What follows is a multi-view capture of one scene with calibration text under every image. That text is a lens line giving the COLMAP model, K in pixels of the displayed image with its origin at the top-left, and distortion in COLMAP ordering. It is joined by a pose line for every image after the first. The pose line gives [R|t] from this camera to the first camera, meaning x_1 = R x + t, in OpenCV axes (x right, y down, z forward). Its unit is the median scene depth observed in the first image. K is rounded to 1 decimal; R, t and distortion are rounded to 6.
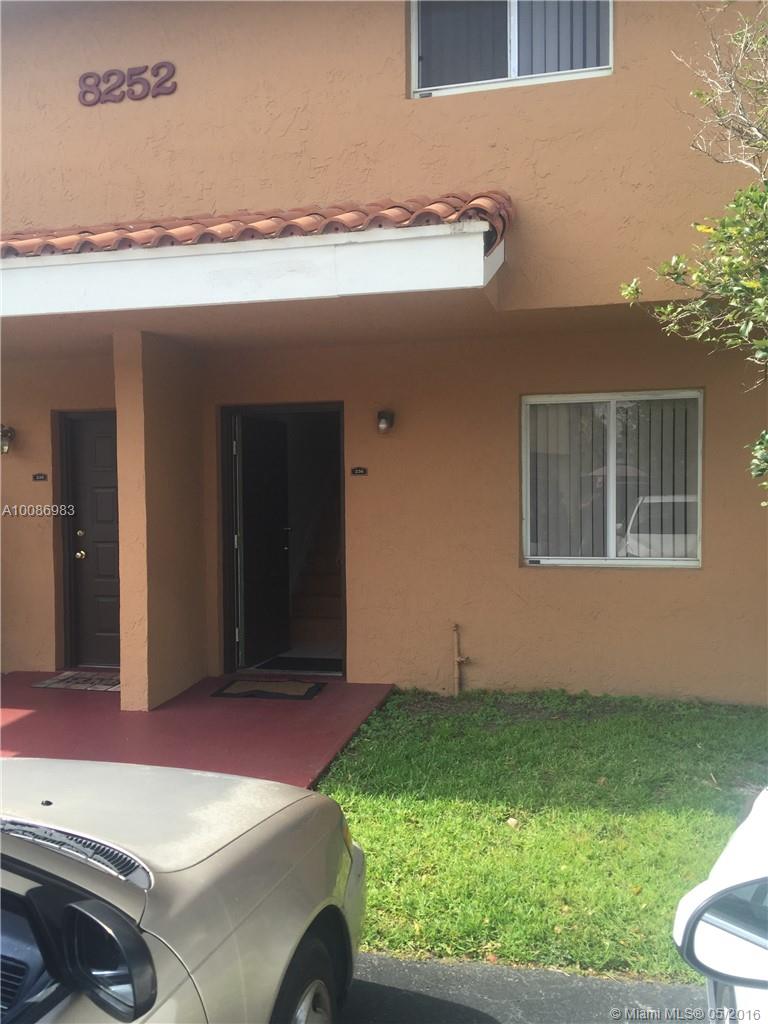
lens RADIAL K [[879.6, 0, 350.7], [0, 879.6, 535.9], [0, 0, 1]] dist [0.085093, -0.147179]
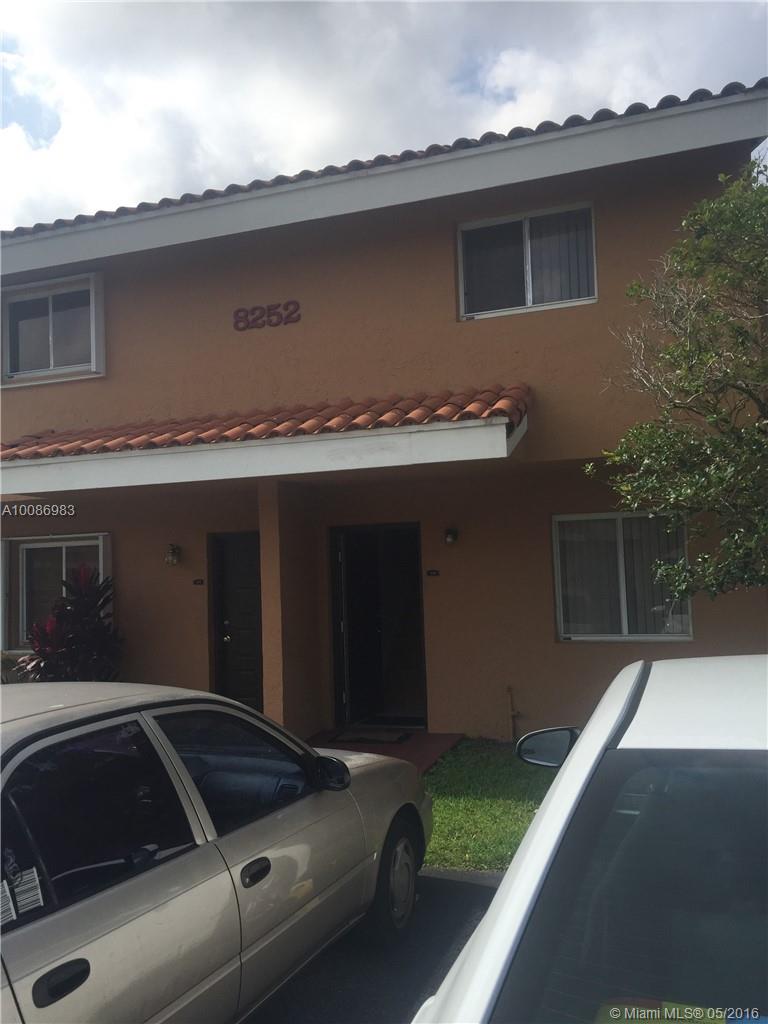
lens RADIAL K [[879.6, 0, 350.7], [0, 879.6, 535.9], [0, 0, 1]] dist [0.085093, -0.147179]
pose [[0.994908, -0.027632, -0.096927, 0.018691], [0.018341, 0.995263, -0.095471, -0.003760], [0.099106, 0.093207, 0.990702, -0.401974]]
